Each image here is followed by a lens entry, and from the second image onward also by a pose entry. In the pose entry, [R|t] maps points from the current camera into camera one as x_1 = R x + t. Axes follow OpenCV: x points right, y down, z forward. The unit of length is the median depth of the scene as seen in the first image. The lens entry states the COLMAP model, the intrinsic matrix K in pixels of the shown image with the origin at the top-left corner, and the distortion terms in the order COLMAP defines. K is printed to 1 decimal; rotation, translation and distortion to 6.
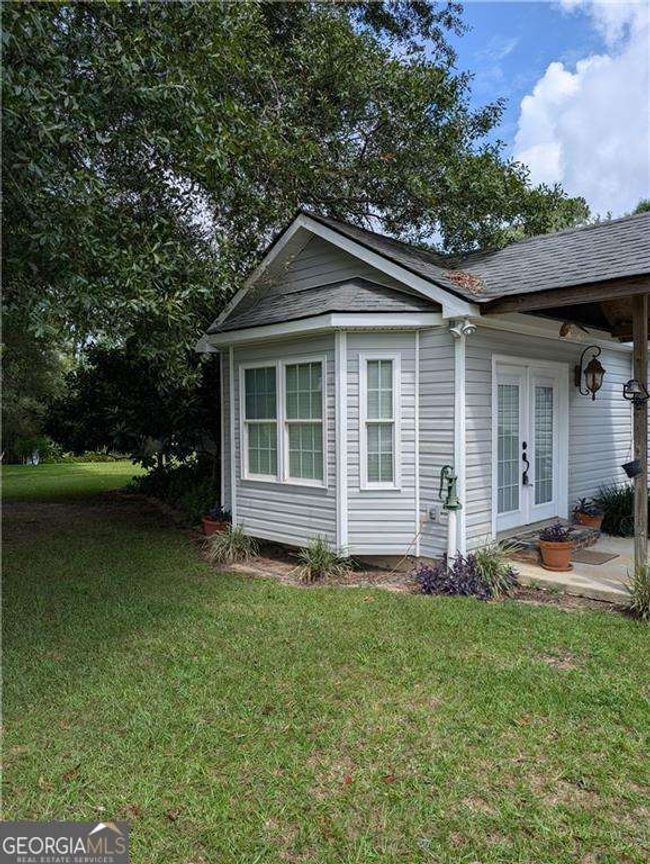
lens RADIAL K [[627.3, 0, 325.8], [0, 627.3, 433.5], [0, 0, 1]] dist [0.032737, -0.024618]
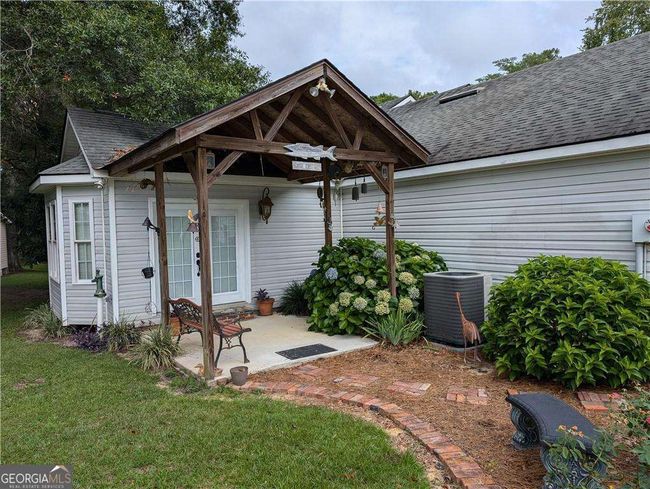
lens RADIAL K [[471.9, 0, 326.5], [0, 471.9, 242.8], [0, 0, 1]] dist [0.032737, -0.024618]
pose [[0.986229, -0.012197, -0.164935, 0.895964], [0.013120, 0.999904, 0.004510, -0.013413], [0.164864, -0.006612, 0.986294, -0.087608]]
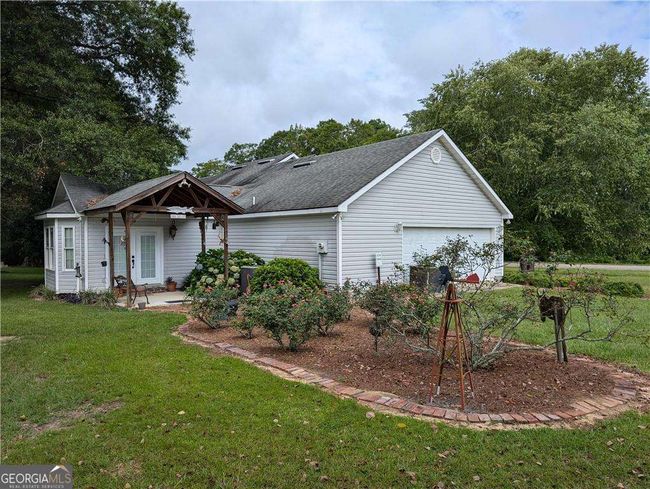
lens RADIAL K [[471.9, 0, 323.6], [0, 471.9, 245.2], [0, 0, 1]] dist [0.032737, -0.024618]
pose [[0.994987, 0.001575, -0.099995, 1.514516], [-0.003122, 0.999878, -0.015320, -0.004225], [0.099958, 0.015556, 0.994870, -1.121936]]
